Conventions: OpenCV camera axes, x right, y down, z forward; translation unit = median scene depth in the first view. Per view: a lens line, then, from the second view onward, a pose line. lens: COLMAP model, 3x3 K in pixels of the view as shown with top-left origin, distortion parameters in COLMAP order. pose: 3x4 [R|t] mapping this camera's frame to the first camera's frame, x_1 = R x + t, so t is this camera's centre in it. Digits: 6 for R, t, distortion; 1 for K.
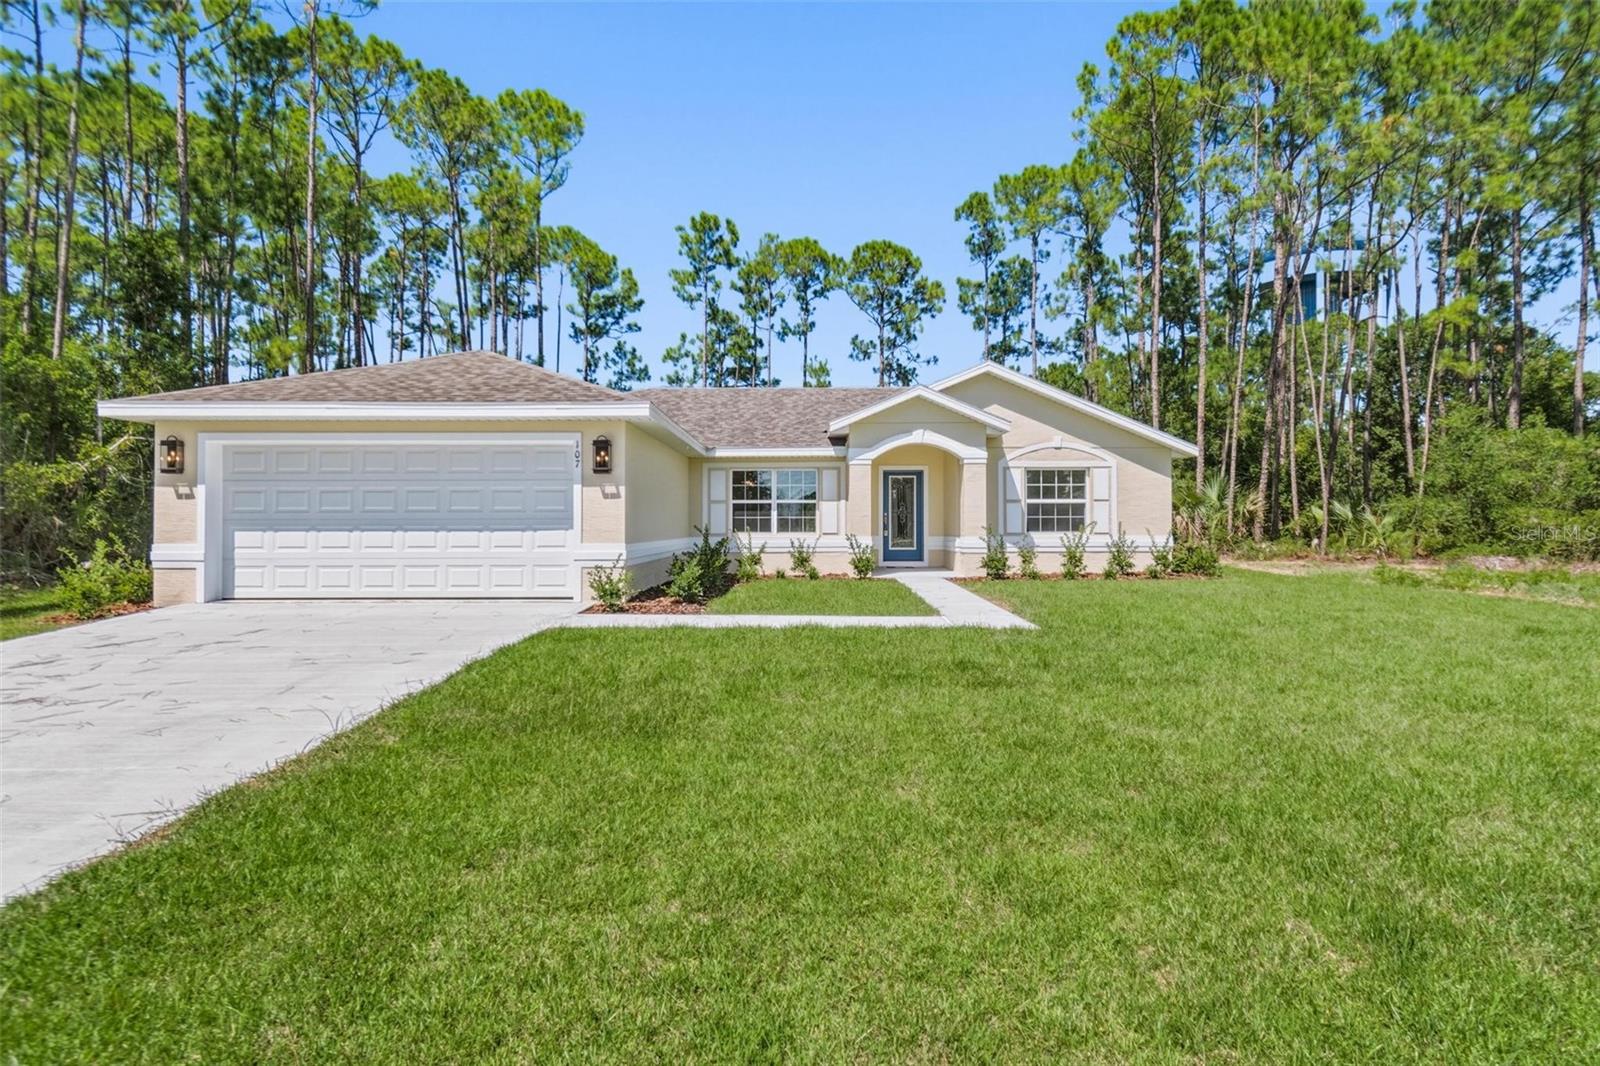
lens RADIAL K [[794.7, 0, 797.3], [0, 794.7, 514.3], [0, 0, 1]] dist [0.013992, 0.000084]
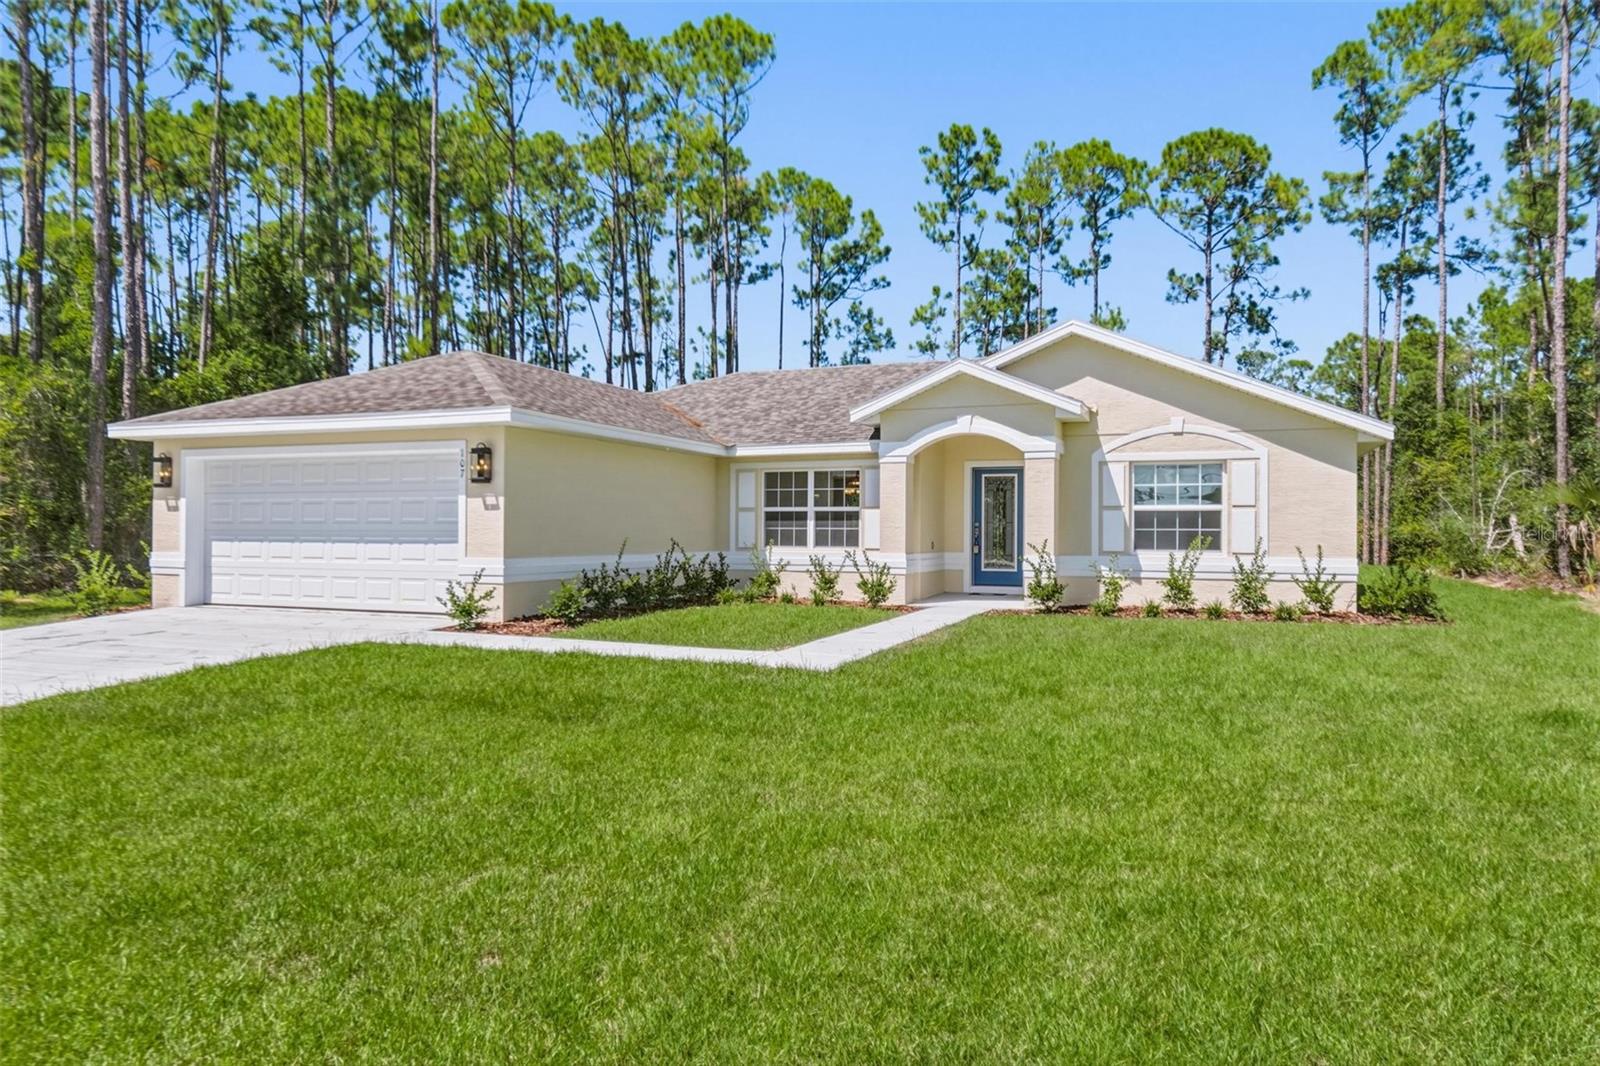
lens RADIAL K [[1055.6, 0, 789.4], [0, 1055.6, 528.7], [0, 0, 1]] dist [0.007420, 0.001940]
pose [[0.926673, 0.005036, -0.375834, 0.199523], [-0.001252, 0.999946, 0.010312, -0.003875], [0.375866, -0.009085, 0.926630, -0.007388]]
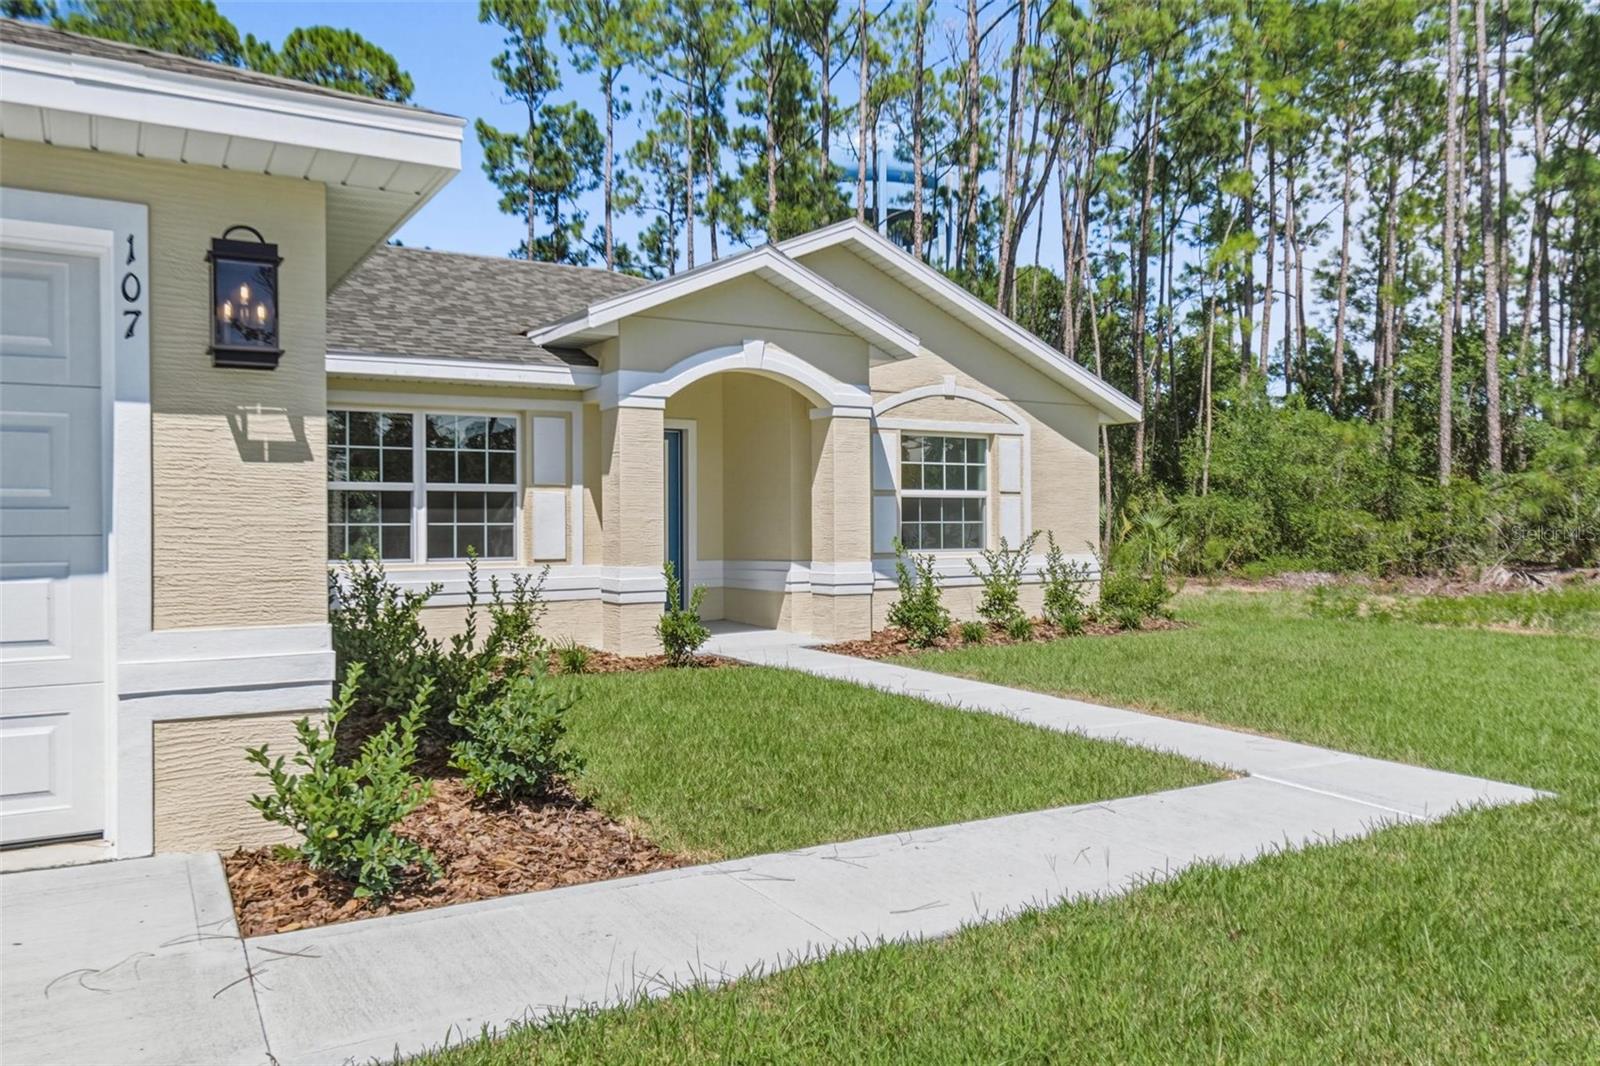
lens RADIAL K [[1183.5, 0, 793.9], [0, 1183.5, 513.0], [0, 0, 1]] dist [0.011305, 0.001748]
pose [[0.851800, 0.002776, 0.523860, -0.105319], [-0.001439, 0.999995, -0.002960, -0.000393], [-0.523865, 0.001768, 0.851799, 0.200104]]
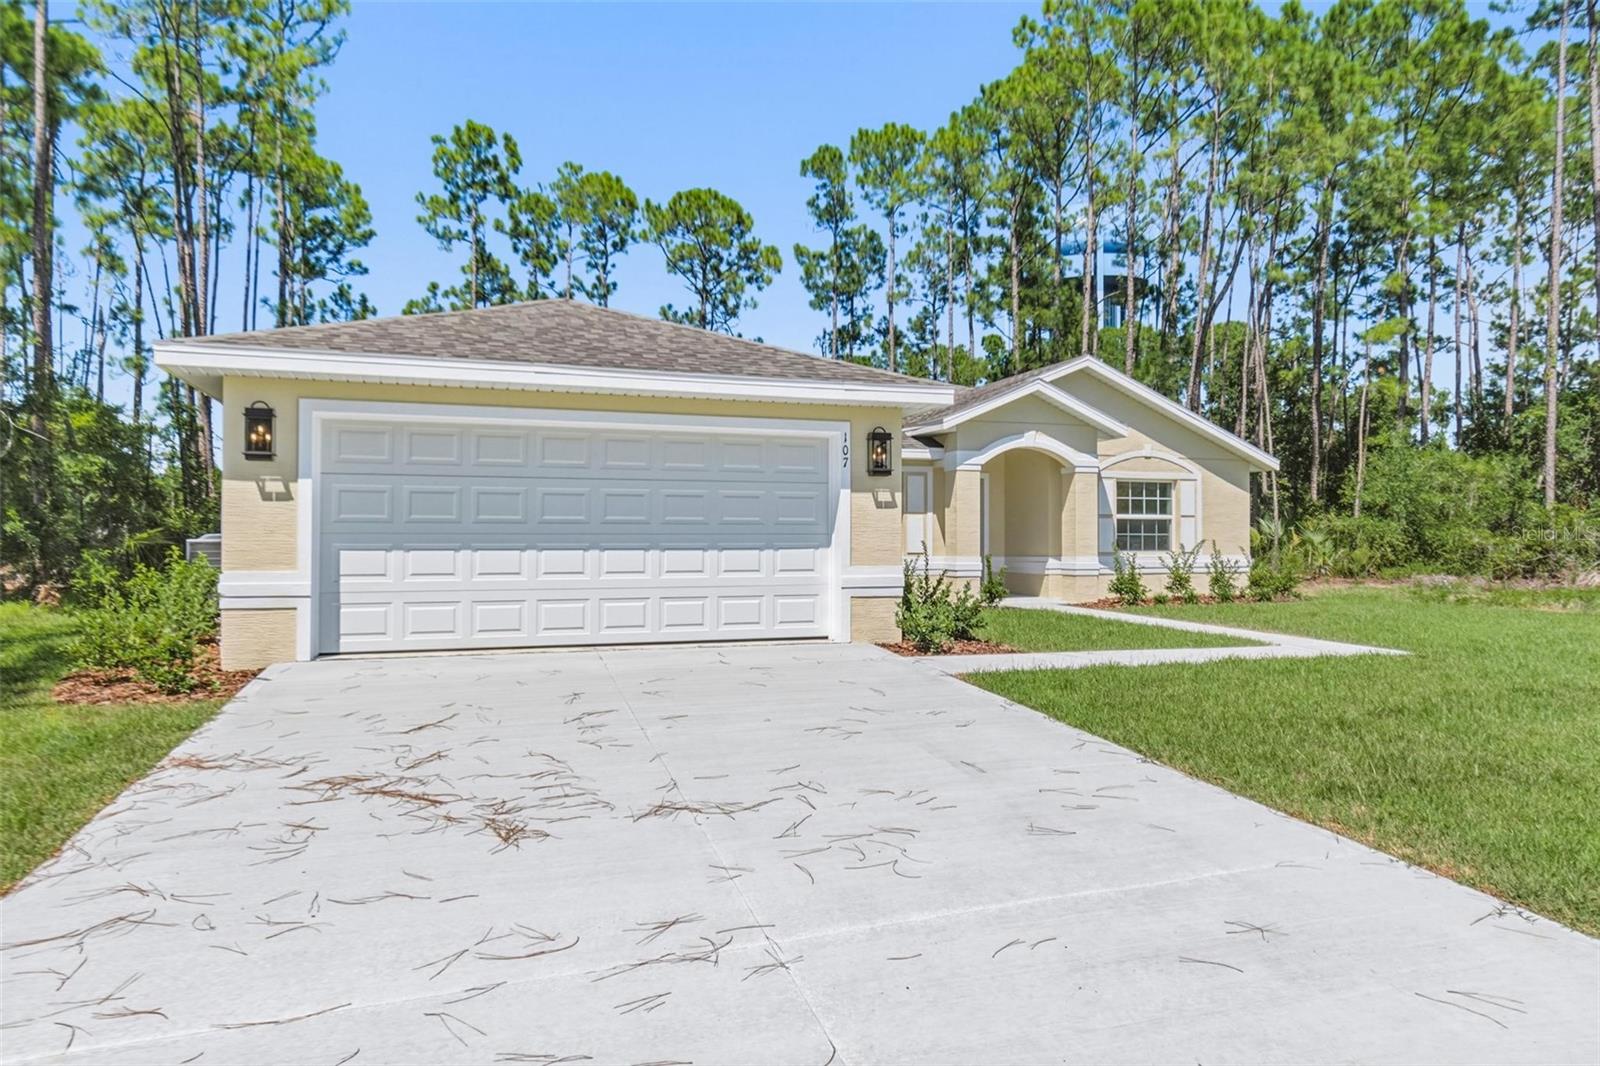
lens RADIAL K [[995.1, 0, 794.8], [0, 995.1, 523.6], [0, 0, 1]] dist [0.015981, 0.002564]
pose [[0.946002, 0.008256, 0.324055, -0.226125], [-0.006003, 0.999950, -0.007953, 0.001312], [-0.324105, 0.005579, 0.946005, 0.038812]]
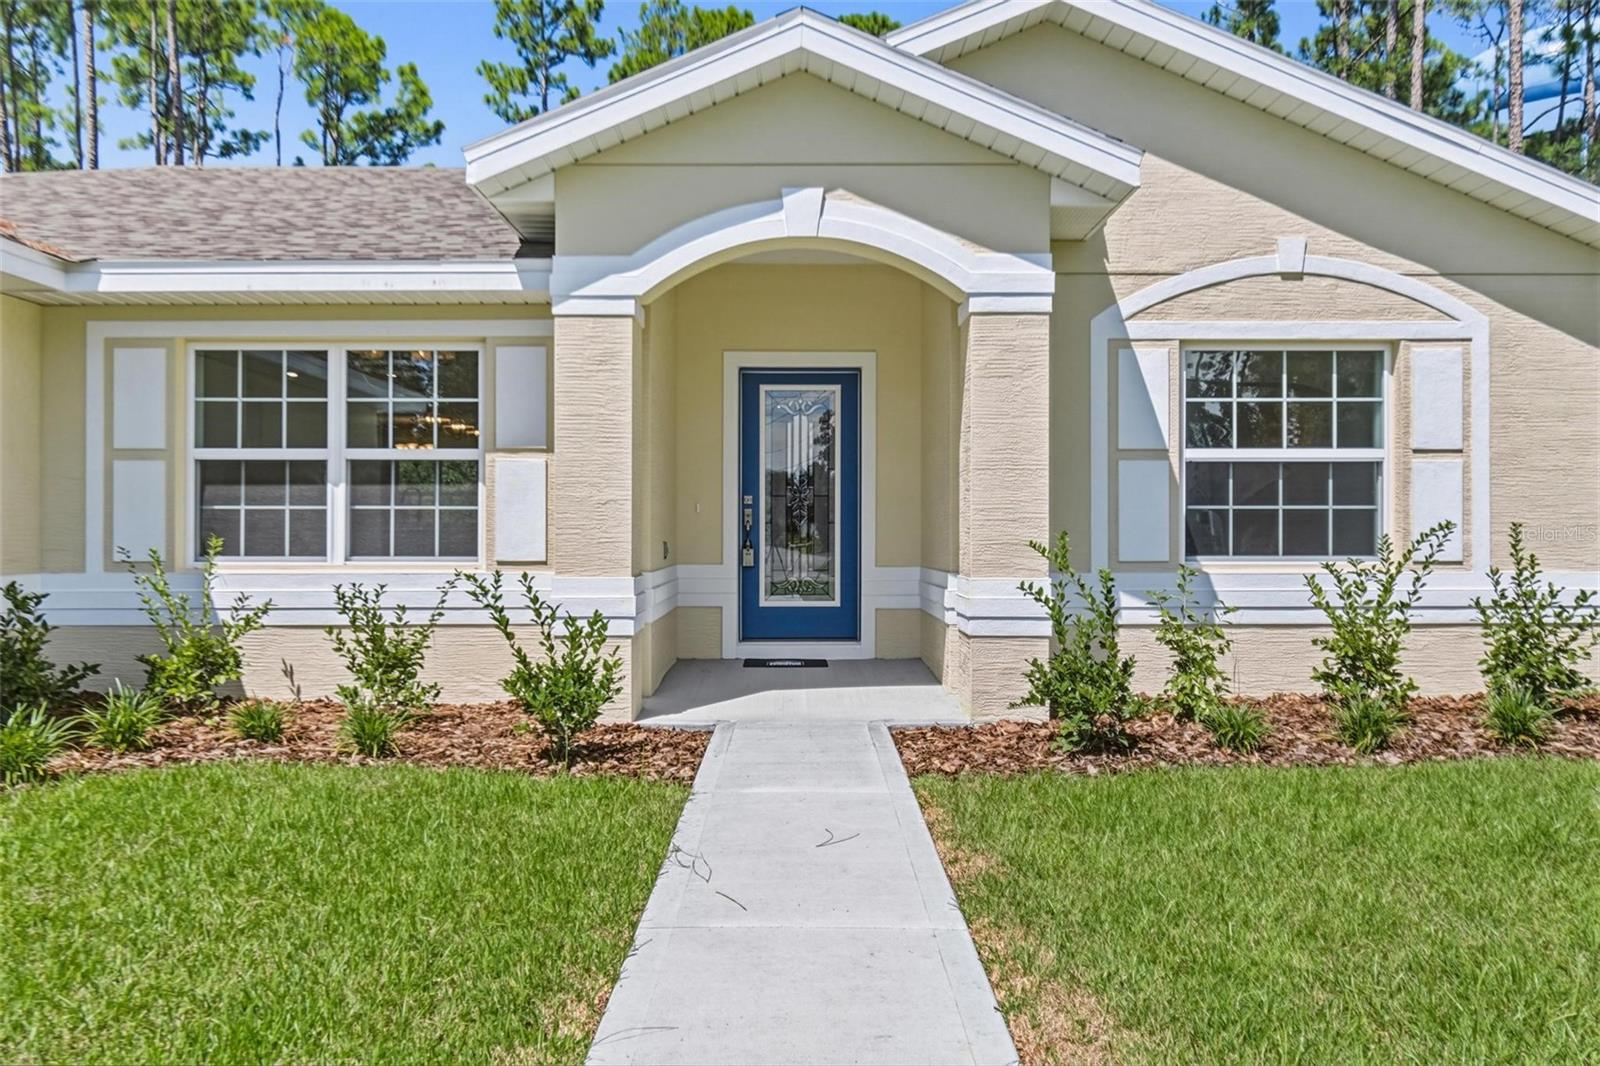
lens RADIAL K [[1183.5, 0, 793.9], [0, 1183.5, 513.0], [0, 0, 1]] dist [0.011305, 0.001748]
pose [[0.999875, 0.001305, 0.015754, 0.074613], [-0.001311, 0.999999, 0.000385, 0.002988], [-0.015754, -0.000406, 0.999876, 0.309737]]
